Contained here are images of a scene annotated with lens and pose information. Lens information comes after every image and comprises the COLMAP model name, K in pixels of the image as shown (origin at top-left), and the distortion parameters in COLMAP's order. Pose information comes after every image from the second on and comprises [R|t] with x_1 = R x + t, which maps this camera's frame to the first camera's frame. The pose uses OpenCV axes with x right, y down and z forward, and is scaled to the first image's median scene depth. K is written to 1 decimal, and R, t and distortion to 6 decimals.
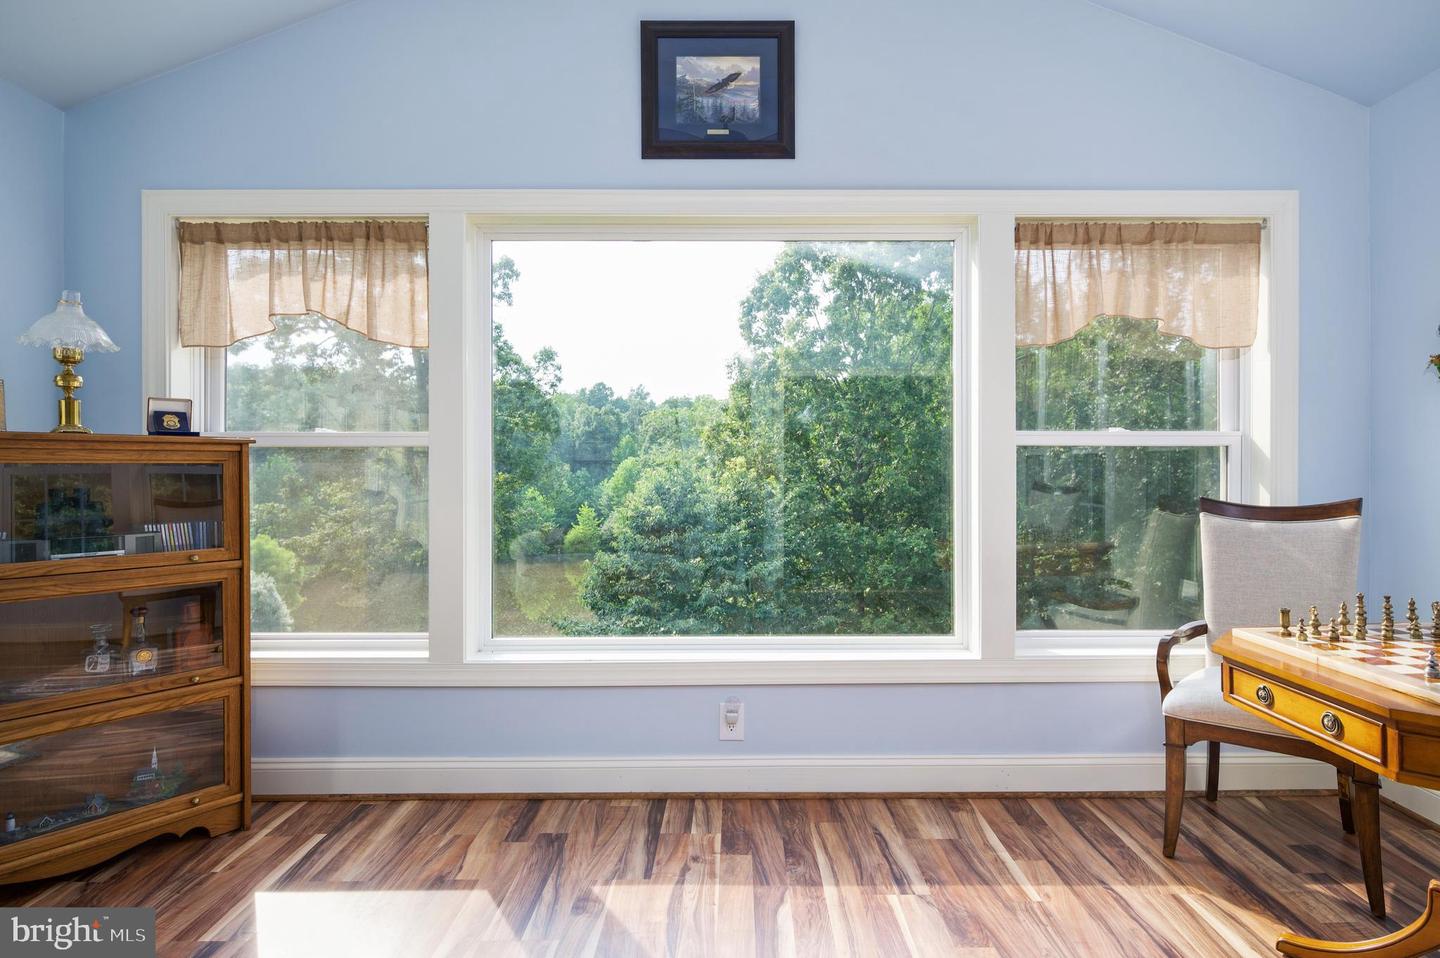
lens RADIAL K [[742.6, 0, 748.8], [0, 742.6, 469.8], [0, 0, 1]] dist [-0.002066, -0.001173]
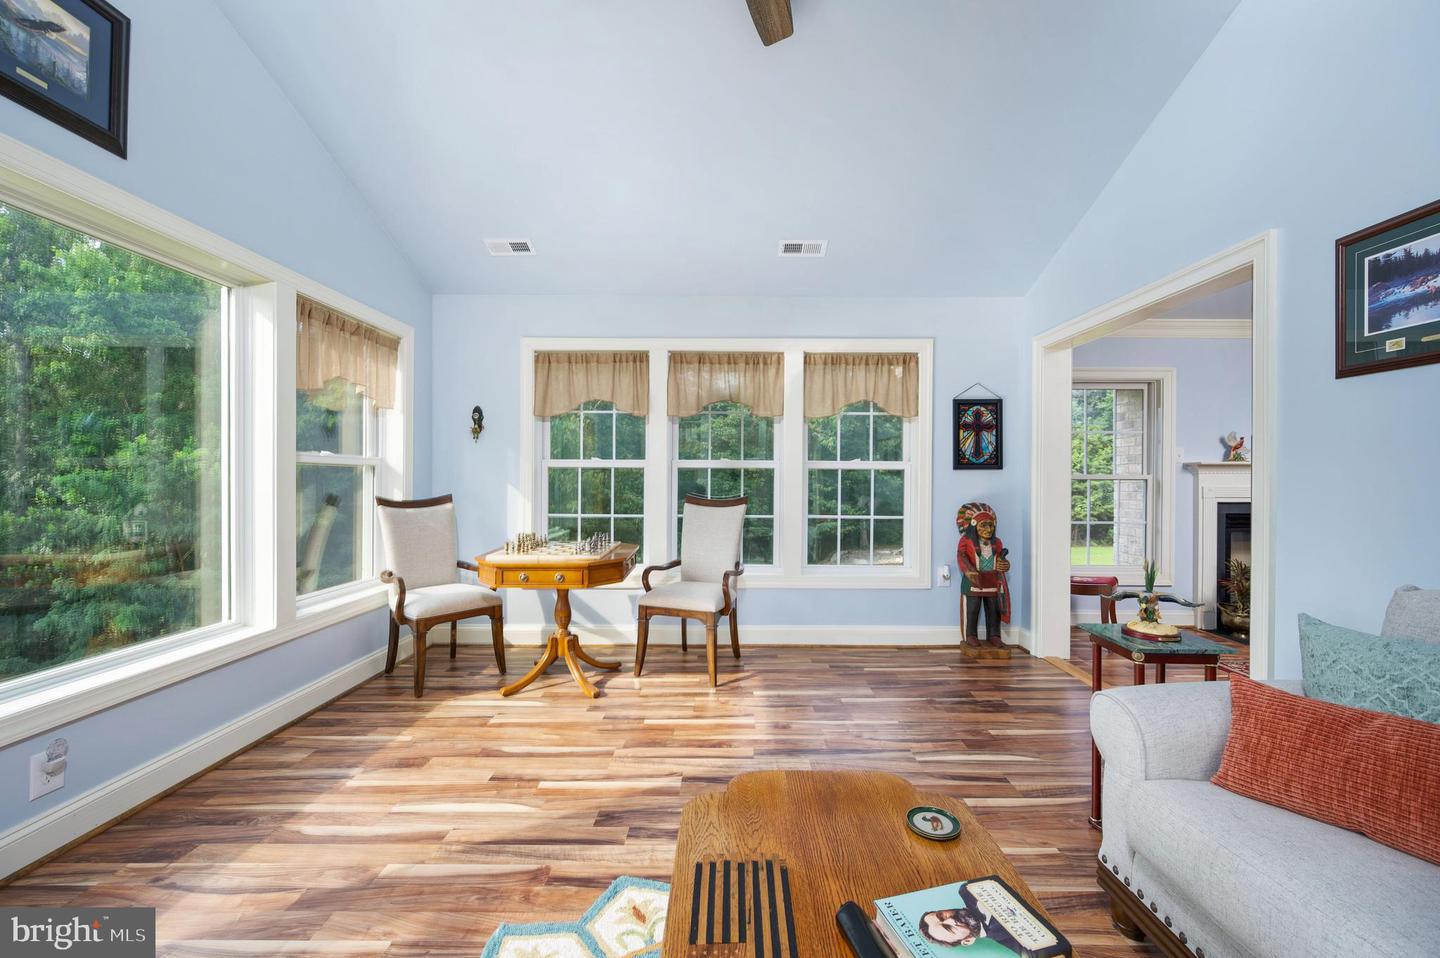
lens RADIAL K [[577.8, 0, 720.0], [0, 577.8, 479.0], [0, 0, 1]] dist [0.000336, 0.000004]
pose [[0.028067, 0.001004, 0.999606, -0.679454], [-0.003622, 0.999993, -0.000903, -0.003220], [-0.999599, -0.003596, 0.028071, 0.202737]]
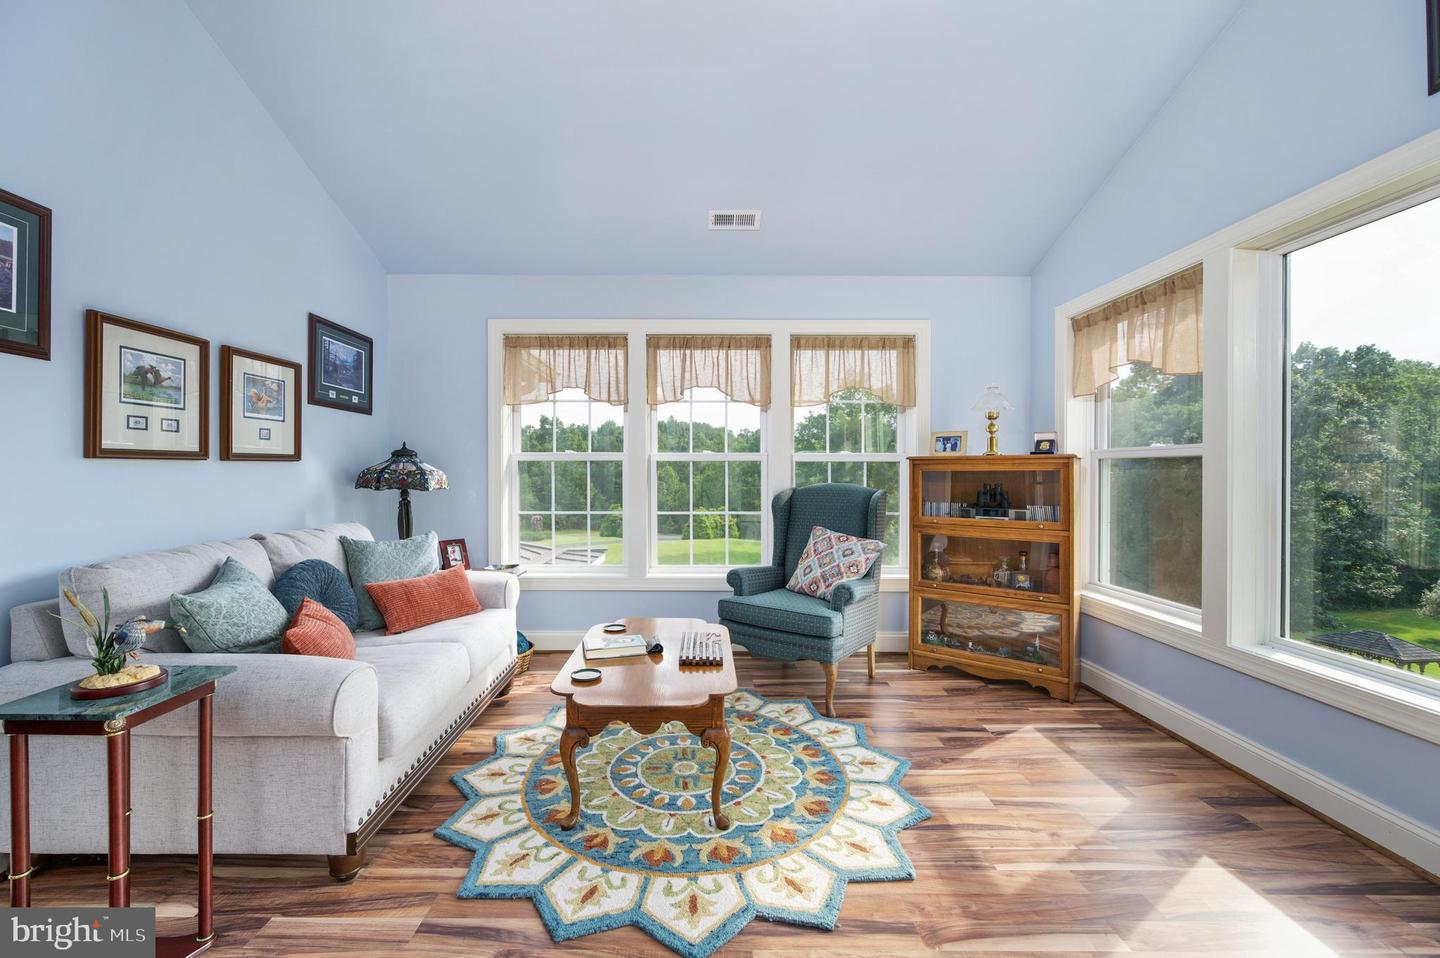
lens RADIAL K [[577.8, 0, 691.8], [0, 577.8, 476.3], [0, 0, 1]] dist [-0.000240, -0.000024]
pose [[-0.022739, 0.007287, -0.999715, 0.512108], [0.000316, 0.999973, 0.007282, -0.004403], [0.999741, -0.000151, -0.022740, 0.204373]]
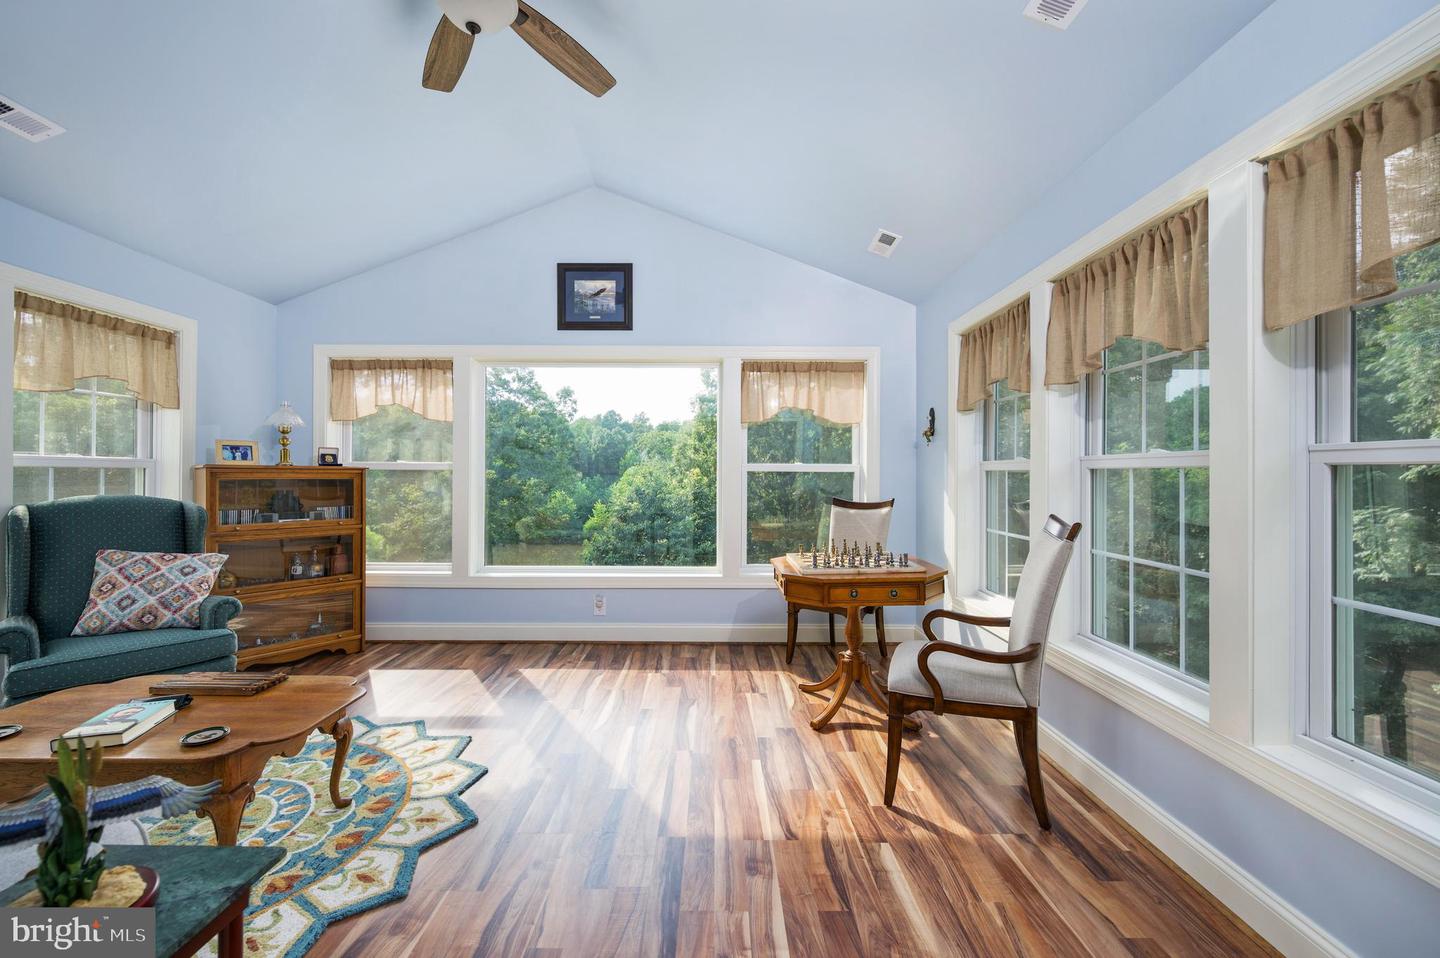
lens RADIAL K [[561.5, 0, 721.8], [0, 561.5, 474.3], [0, 0, 1]] dist [-0.000207, -0.000014]
pose [[0.999969, 0.005792, -0.005373, 0.319557], [-0.005811, 0.999977, -0.003411, -0.020191], [0.005353, 0.003442, 0.999980, -0.544123]]
